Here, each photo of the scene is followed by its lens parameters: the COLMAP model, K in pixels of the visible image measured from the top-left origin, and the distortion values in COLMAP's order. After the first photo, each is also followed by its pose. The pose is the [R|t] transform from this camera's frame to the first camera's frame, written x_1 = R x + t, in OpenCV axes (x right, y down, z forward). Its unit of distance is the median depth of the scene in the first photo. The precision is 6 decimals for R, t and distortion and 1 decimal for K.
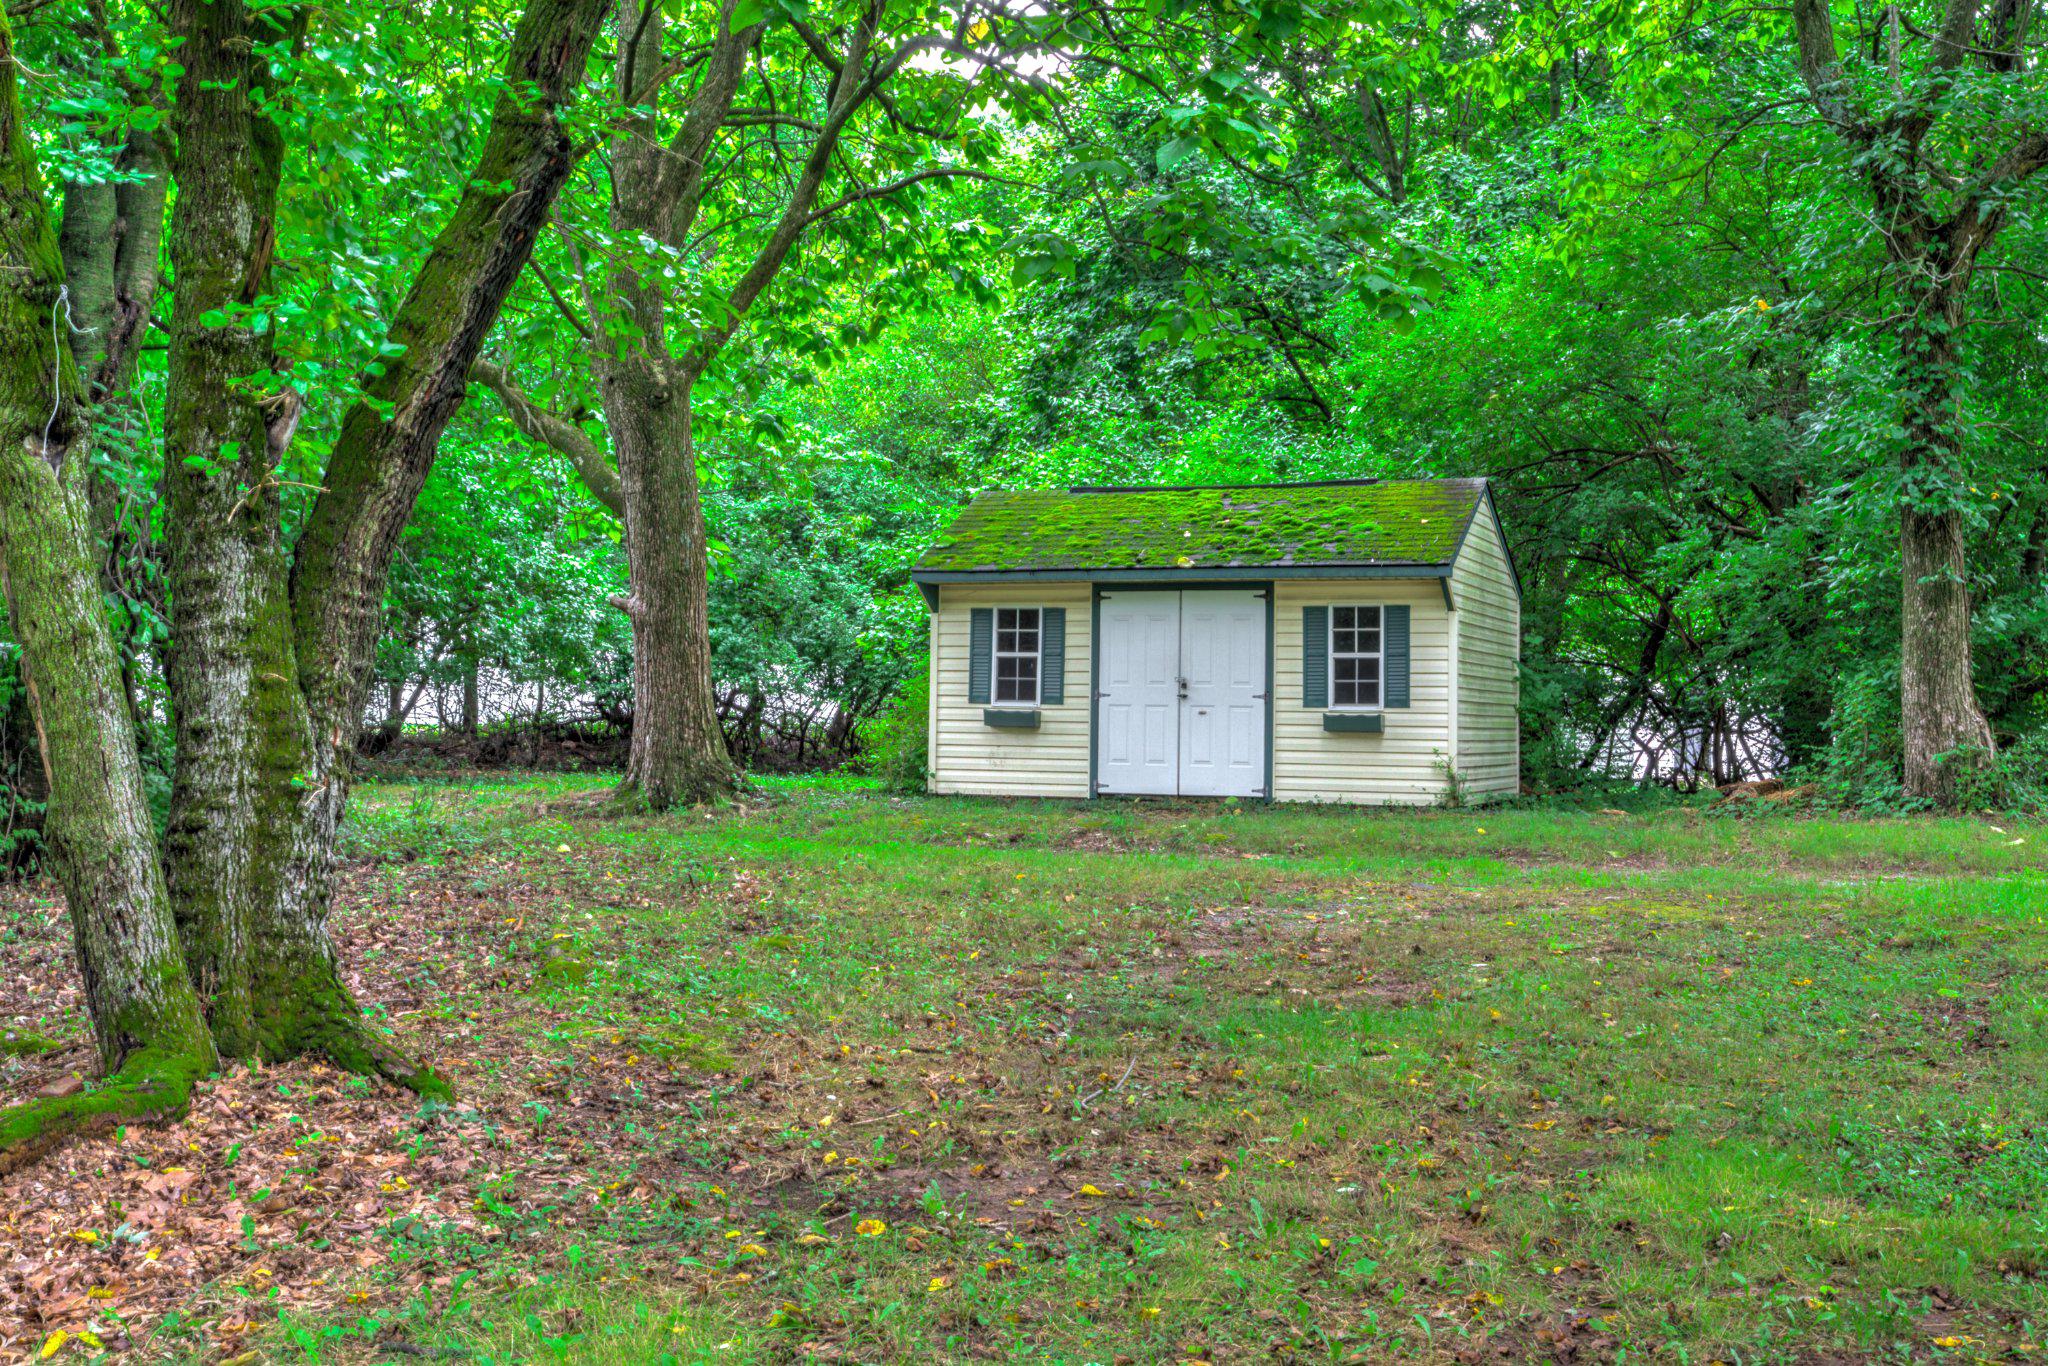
lens RADIAL K [[2257.1, 0, 1024.6], [0, 2257.1, 677.6], [0, 0, 1]] dist [-0.023749, 0.000000]
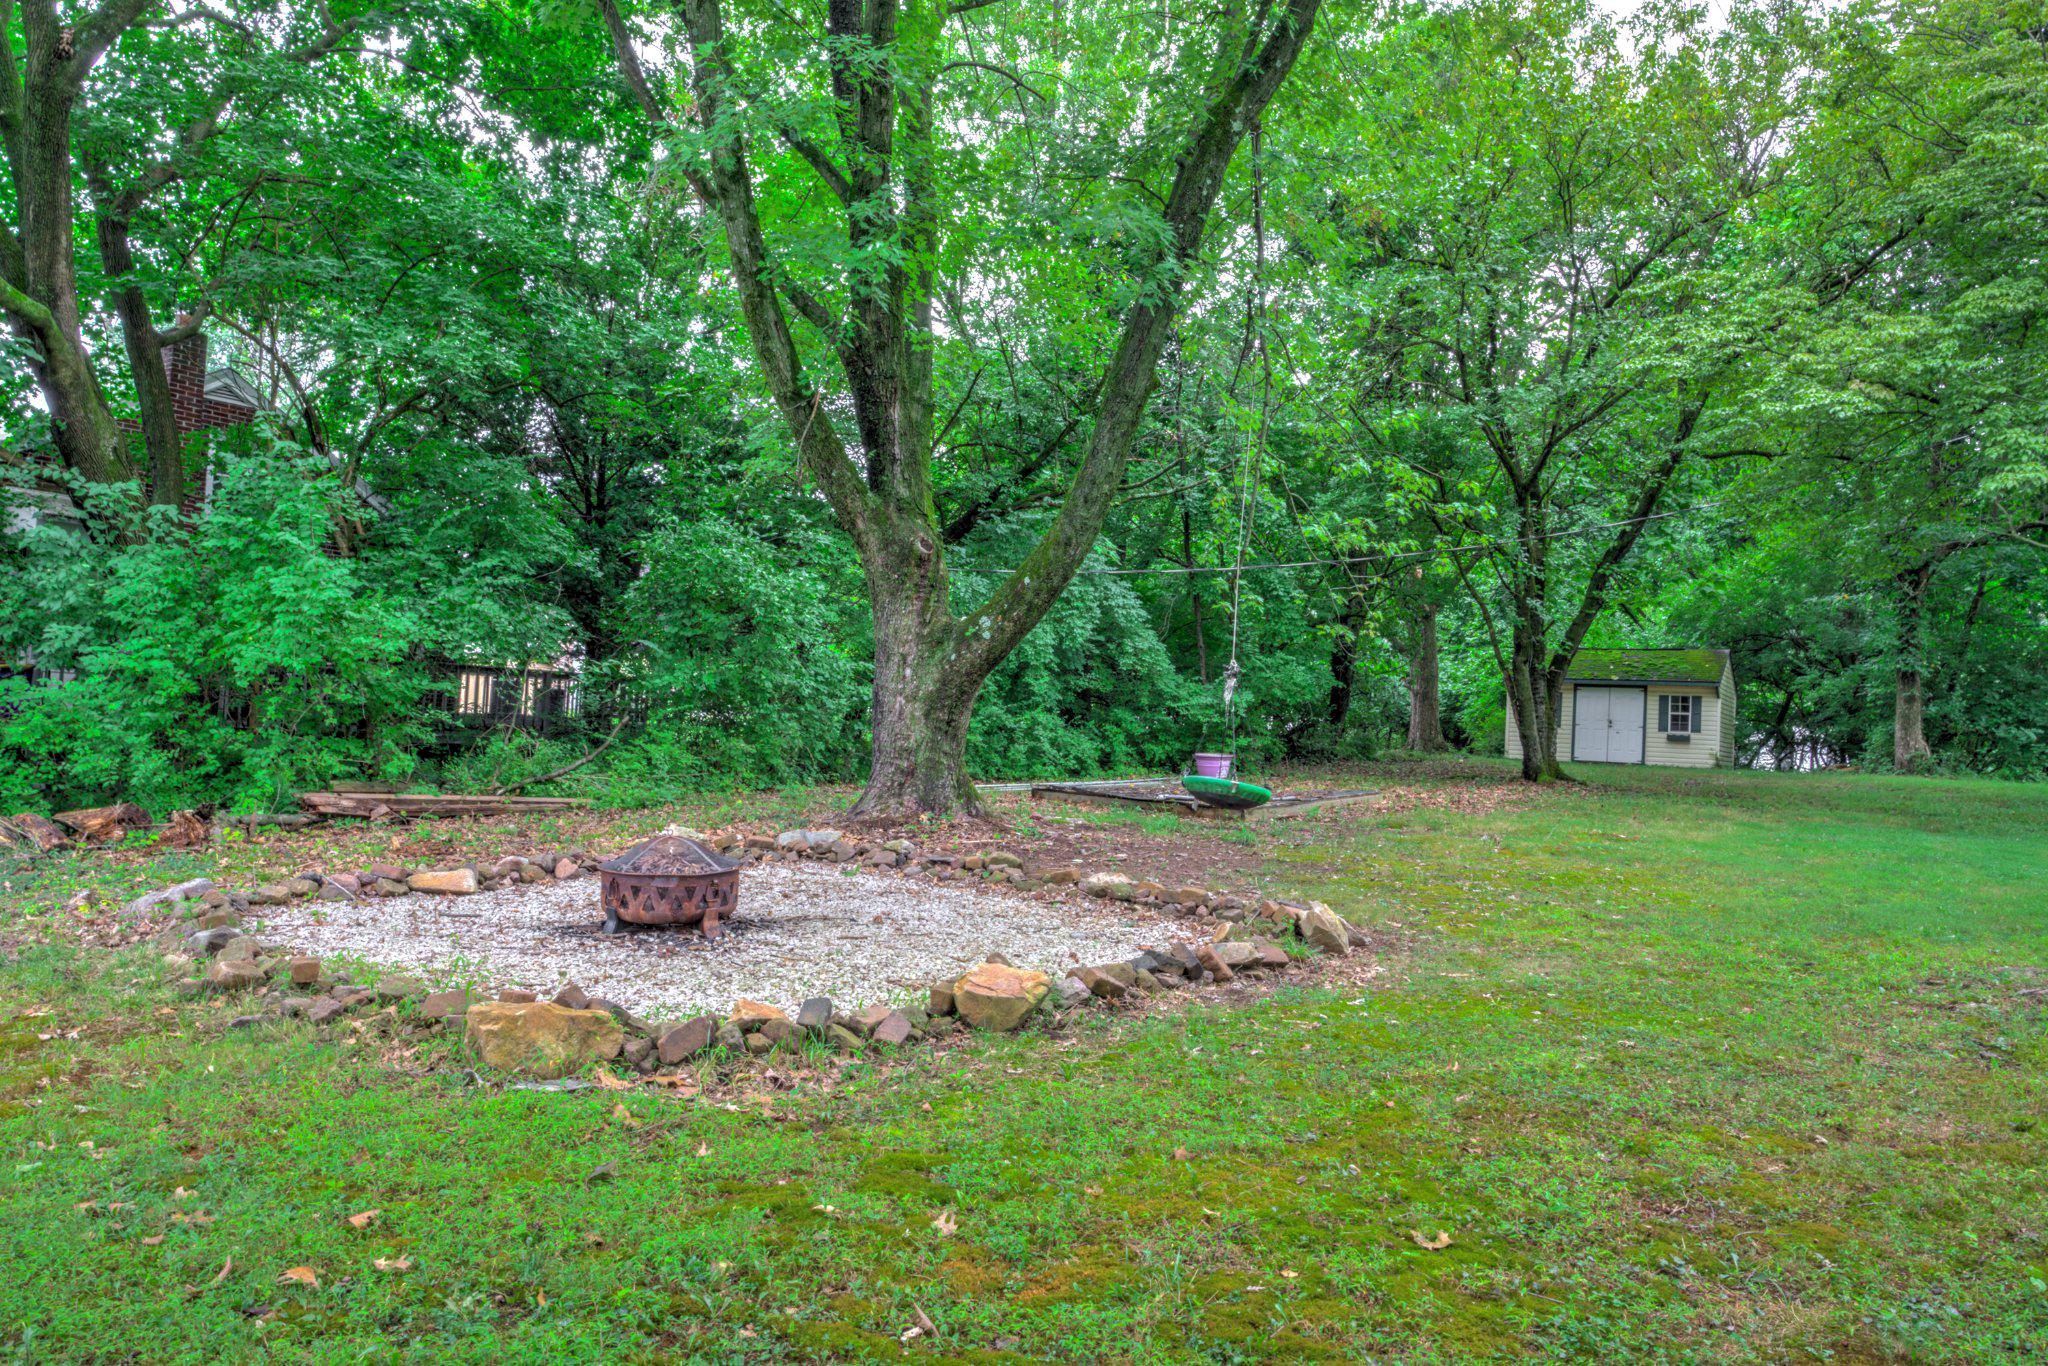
lens RADIAL K [[1461.9, 0, 1022.3], [0, 1461.9, 692.2], [0, 0, 1]] dist [0.006878, 0.002514]
pose [[0.984895, 0.034240, -0.169733, -0.344009], [-0.036802, 0.999251, -0.011971, 0.015410], [0.169196, 0.018037, 0.985417, -0.908572]]
